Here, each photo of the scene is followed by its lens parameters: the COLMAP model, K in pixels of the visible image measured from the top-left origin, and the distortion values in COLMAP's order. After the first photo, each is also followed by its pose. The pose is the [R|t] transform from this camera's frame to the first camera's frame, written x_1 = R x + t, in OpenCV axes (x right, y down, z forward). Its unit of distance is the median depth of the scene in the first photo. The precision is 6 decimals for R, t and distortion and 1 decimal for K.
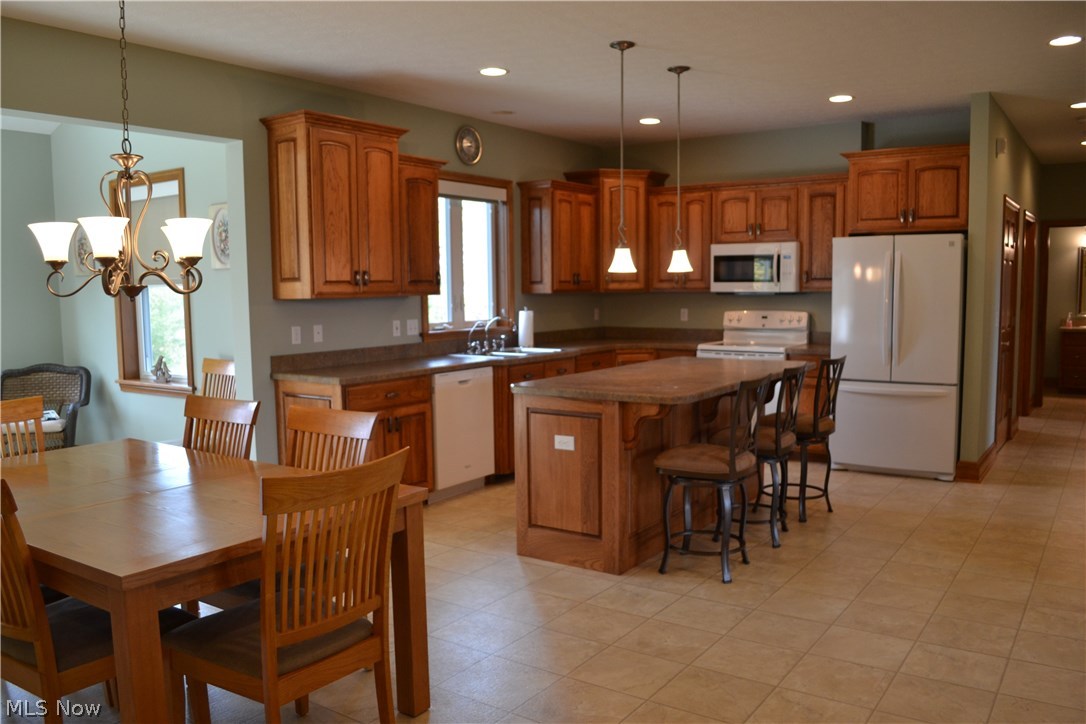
lens RADIAL K [[867.3, 0, 541.9], [0, 867.3, 370.5], [0, 0, 1]] dist [-0.079749, -0.001269]
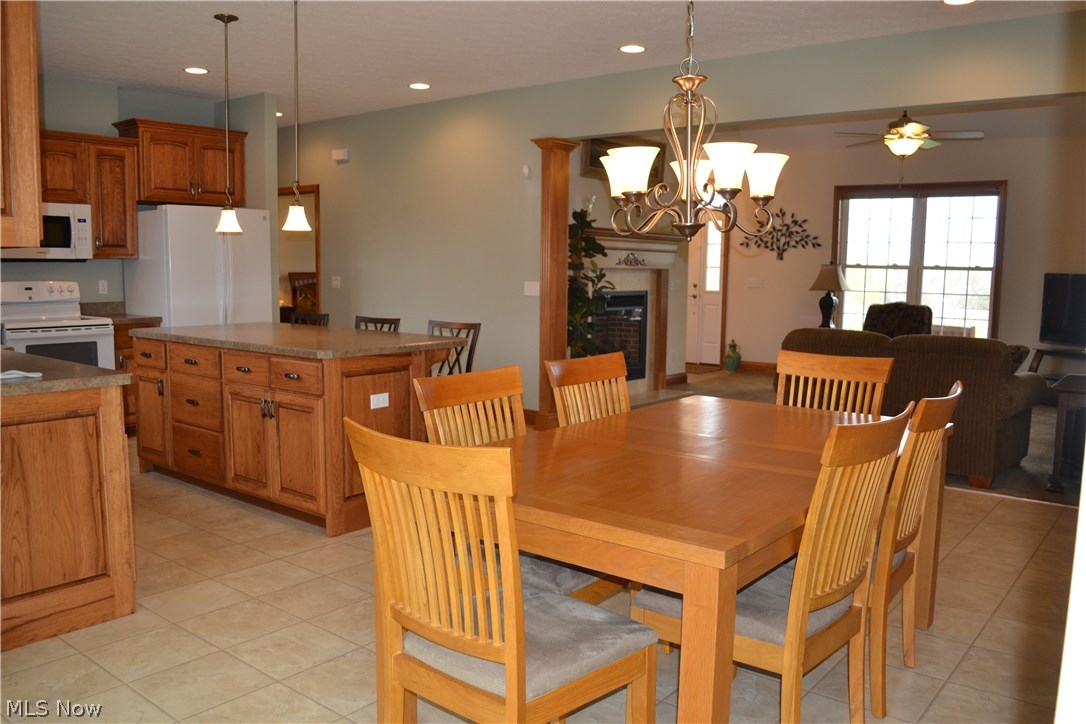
lens RADIAL K [[867.3, 0, 548.0], [0, 867.3, 367.1], [0, 0, 1]] dist [-0.079749, -0.001269]
pose [[0.068688, -0.102289, 0.992380, -0.622954], [0.087461, 0.991517, 0.096146, -0.021889], [-0.993797, 0.080190, 0.077052, 0.483475]]
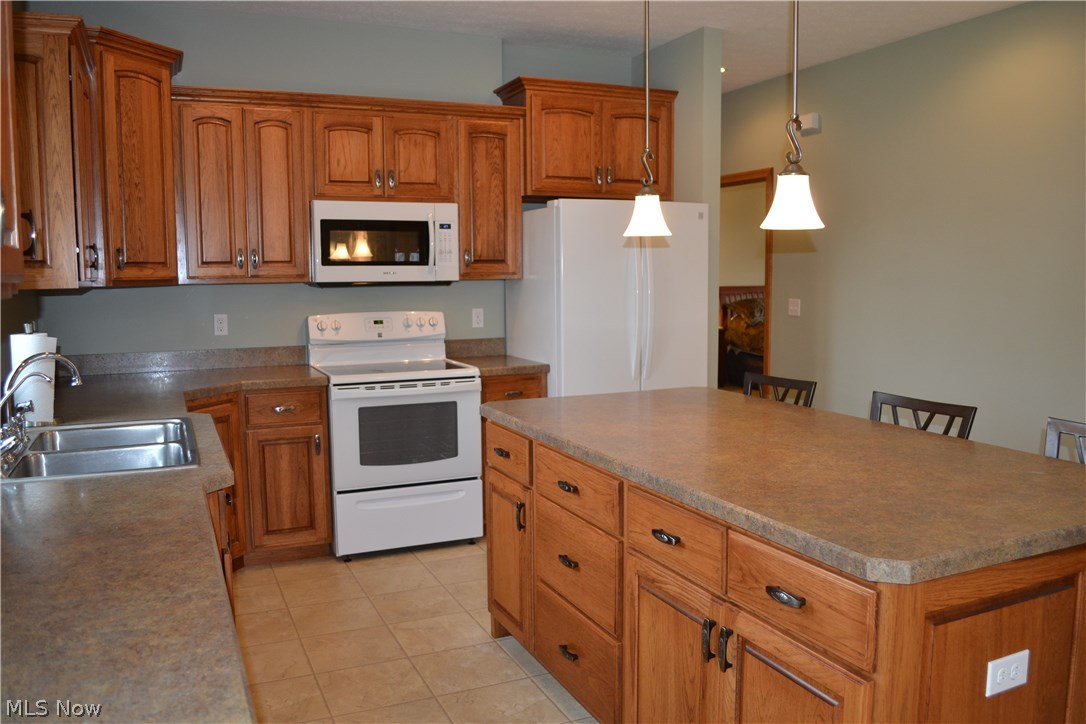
lens RADIAL K [[867.3, 0, 544.9], [0, 867.3, 373.5], [0, 0, 1]] dist [-0.079749, -0.001269]
pose [[0.516300, -0.092485, 0.851399, -0.249786], [0.086013, 0.994725, 0.055895, -0.055874], [-0.852078, 0.044373, 0.521531, 0.646998]]
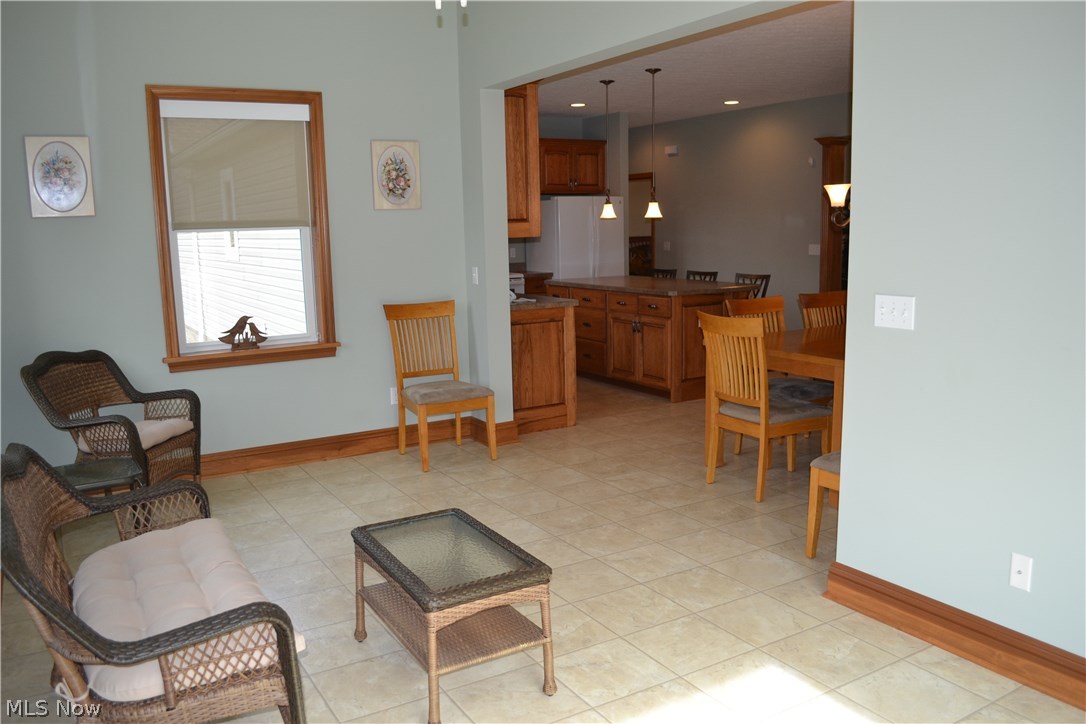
lens RADIAL K [[867.3, 0, 545.4], [0, 867.3, 365.7], [0, 0, 1]] dist [-0.079749, -0.001269]
pose [[0.412580, -0.143478, 0.899551, -1.034969], [0.106338, 0.988352, 0.108870, -0.029003], [-0.904693, 0.050739, 0.423032, 0.390667]]
